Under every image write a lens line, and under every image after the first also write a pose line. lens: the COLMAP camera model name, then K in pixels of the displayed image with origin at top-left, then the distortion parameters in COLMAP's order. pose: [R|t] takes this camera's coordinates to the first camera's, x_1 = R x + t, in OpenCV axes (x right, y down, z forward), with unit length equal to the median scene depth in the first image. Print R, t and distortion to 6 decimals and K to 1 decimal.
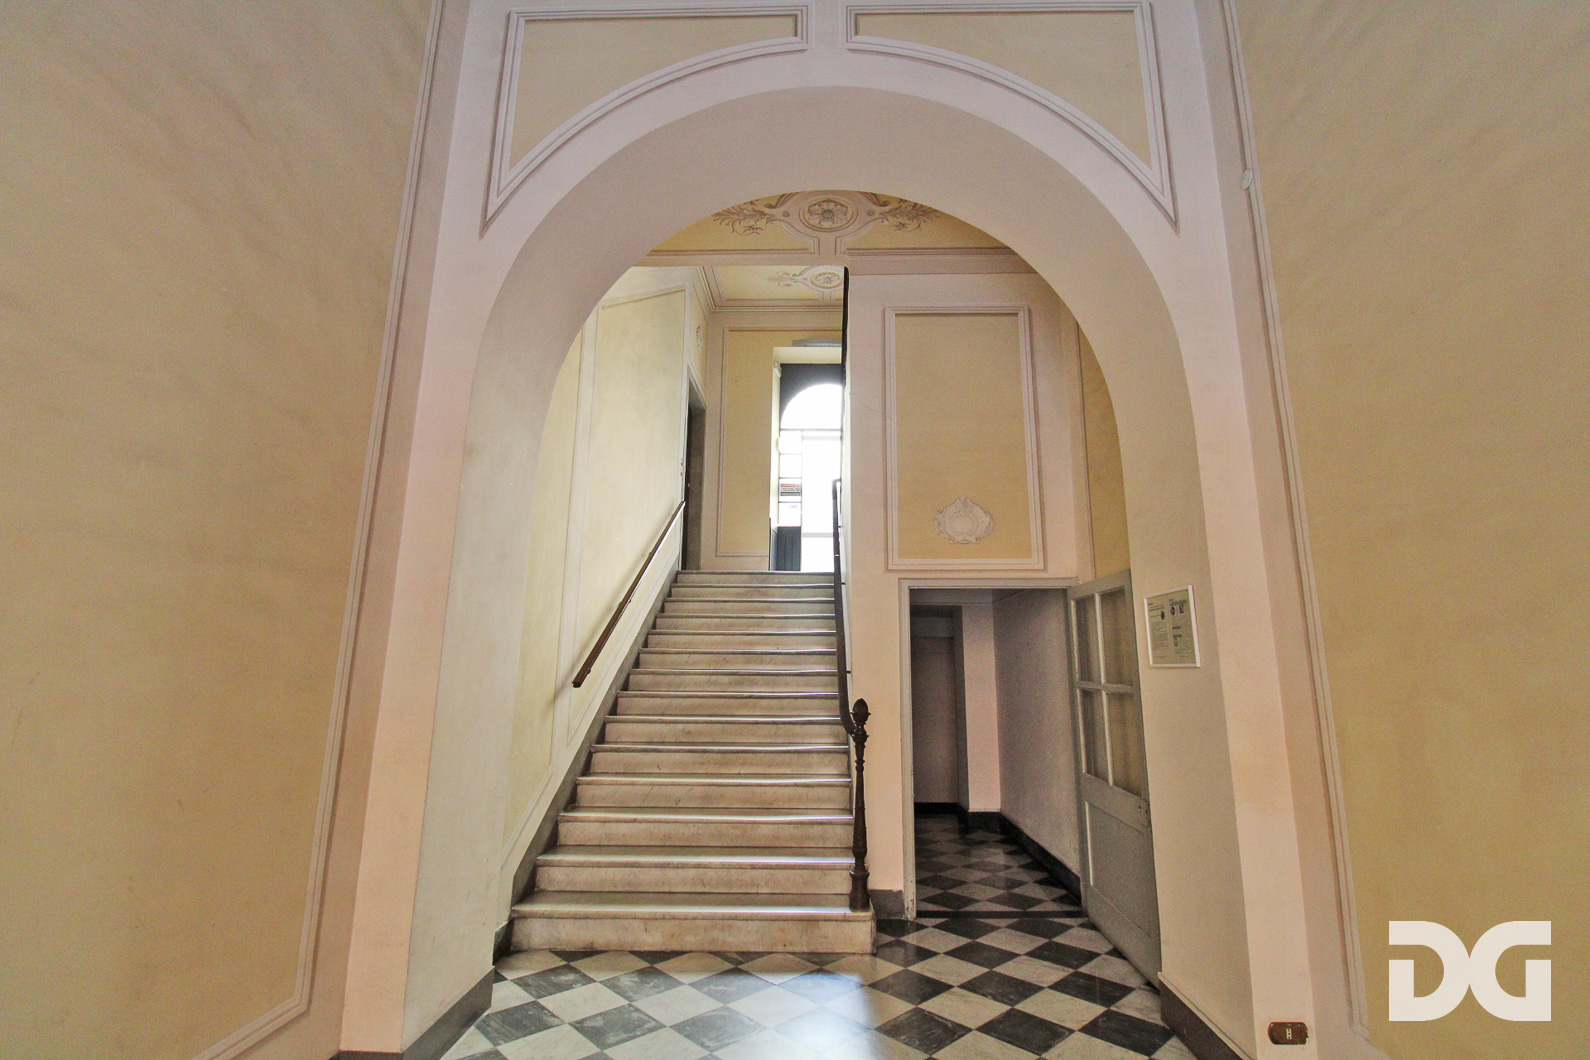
lens RADIAL K [[736.3, 0, 796.1], [0, 736.3, 520.1], [0, 0, 1]] dist [-0.007649, -0.009093]
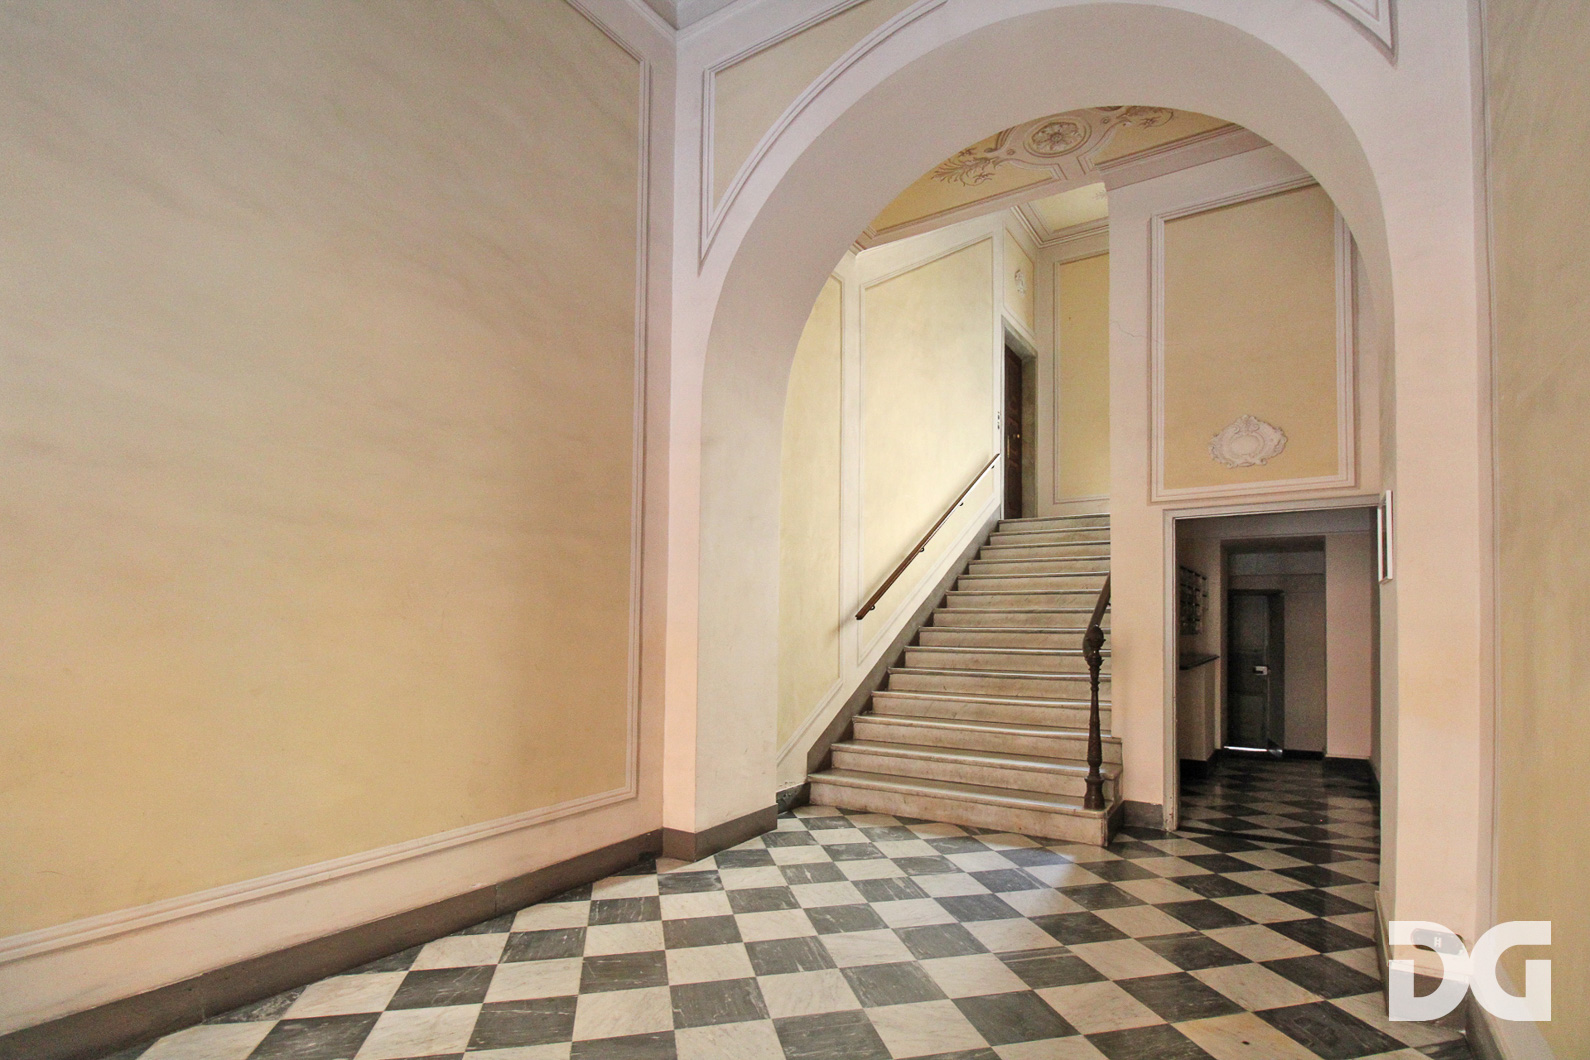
lens RADIAL K [[736.3, 0, 854.2], [0, 736.3, 611.6], [0, 0, 1]] dist [-0.007649, -0.009093]
pose [[0.880944, -0.019131, -0.472833, 0.272615], [0.104829, 0.982247, 0.155569, 0.019077], [0.461463, -0.186614, 0.867310, -0.077156]]
